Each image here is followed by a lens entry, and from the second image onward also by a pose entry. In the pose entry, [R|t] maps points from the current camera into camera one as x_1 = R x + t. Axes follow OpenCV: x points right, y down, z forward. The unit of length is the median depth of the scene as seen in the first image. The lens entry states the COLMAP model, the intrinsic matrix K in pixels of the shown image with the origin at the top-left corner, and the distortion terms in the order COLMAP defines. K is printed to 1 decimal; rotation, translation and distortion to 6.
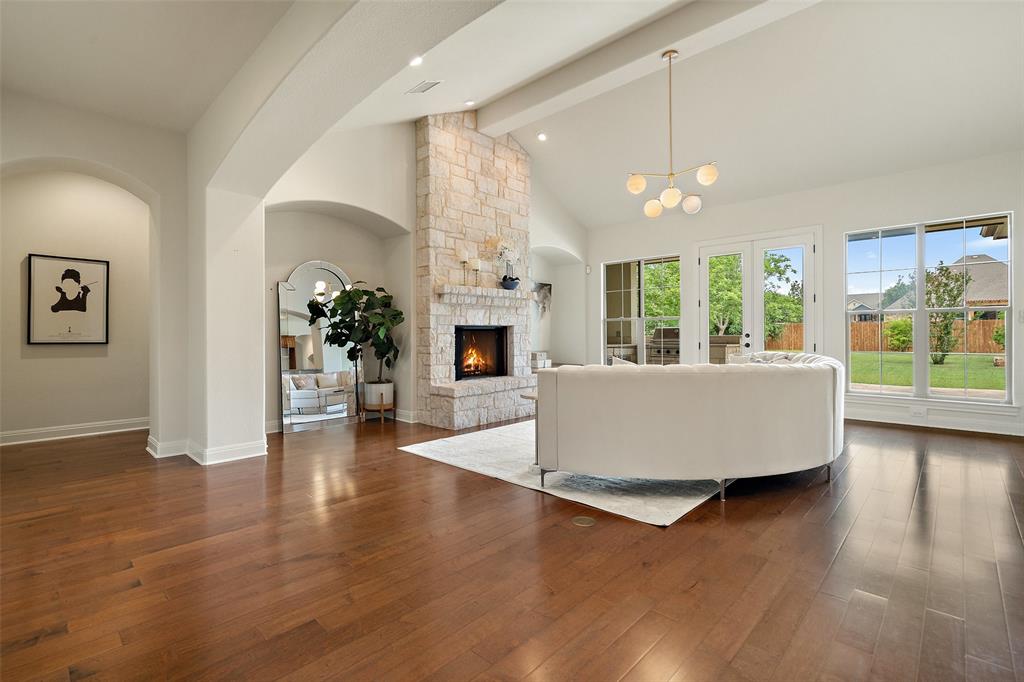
lens RADIAL K [[467.5, 0, 512.2], [0, 467.5, 338.1], [0, 0, 1]] dist [-0.021706, 0.000365]
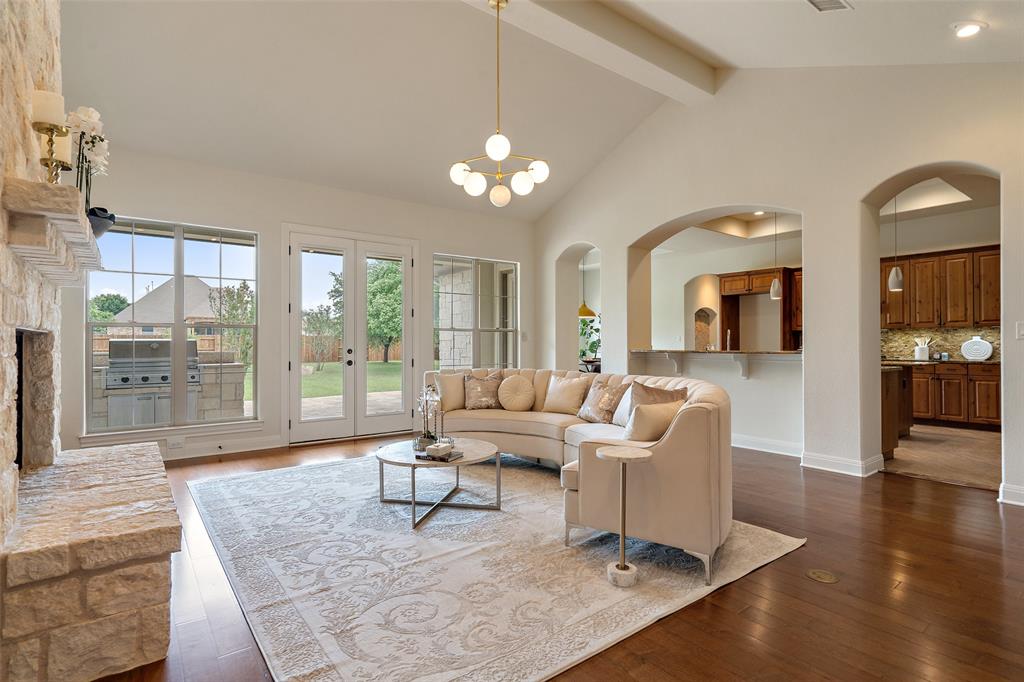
lens RADIAL K [[506.8, 0, 512.0], [0, 506.8, 341.0], [0, 0, 1]] dist [0.002285, 0.000594]
pose [[0.168684, 0.009859, 0.985621, -0.382908], [0.011459, 0.999863, -0.011963, -0.011379], [-0.985604, 0.013312, 0.168548, 0.627651]]
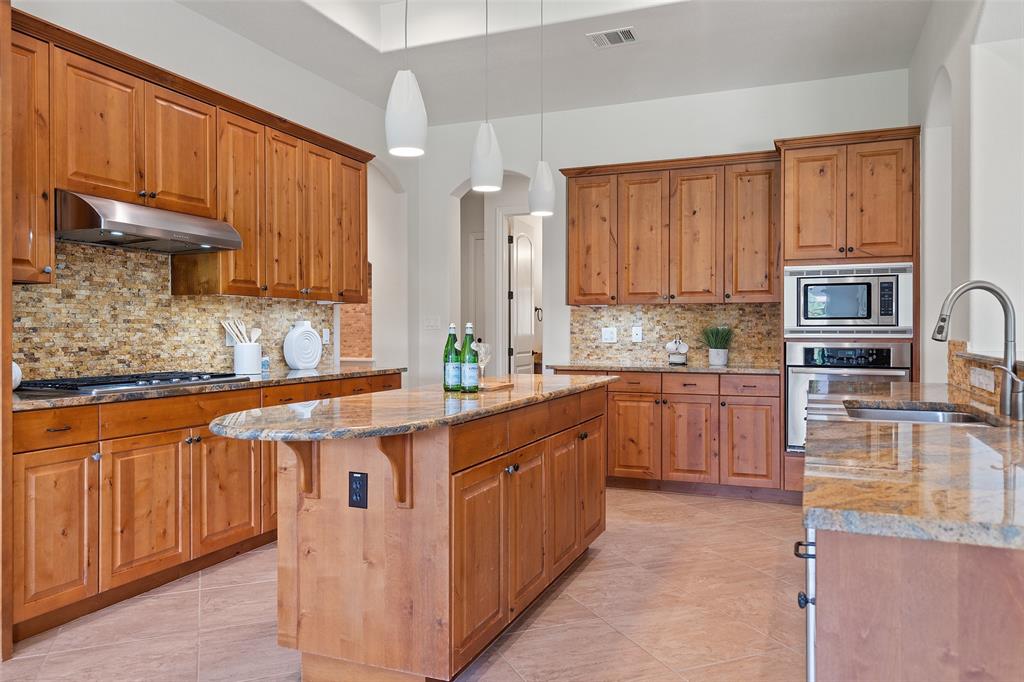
lens RADIAL K [[735.2, 0, 512.0], [0, 735.2, 341.0], [0, 0, 1]] dist [-0.000738, -0.000386]
pose [[-0.930501, 0.009068, -0.366178, 1.007023], [0.000924, 0.999748, 0.022409, -0.019523], [0.366289, 0.020513, -0.930275, 0.636381]]
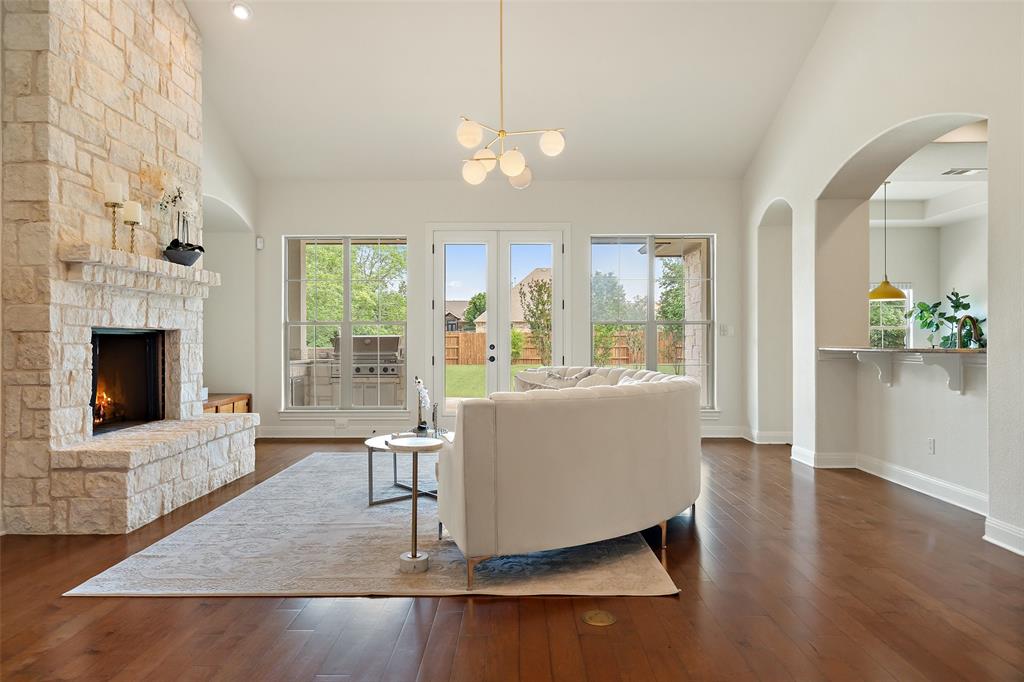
lens RADIAL K [[652.1, 0, 509.5], [0, 652.1, 343.8], [0, 0, 1]] dist [0.007592, 0.001836]
pose [[0.730845, 0.003575, 0.682535, -0.272075], [0.004083, 0.999945, -0.009610, -0.000417], [-0.682532, 0.009810, 0.730790, 0.173419]]
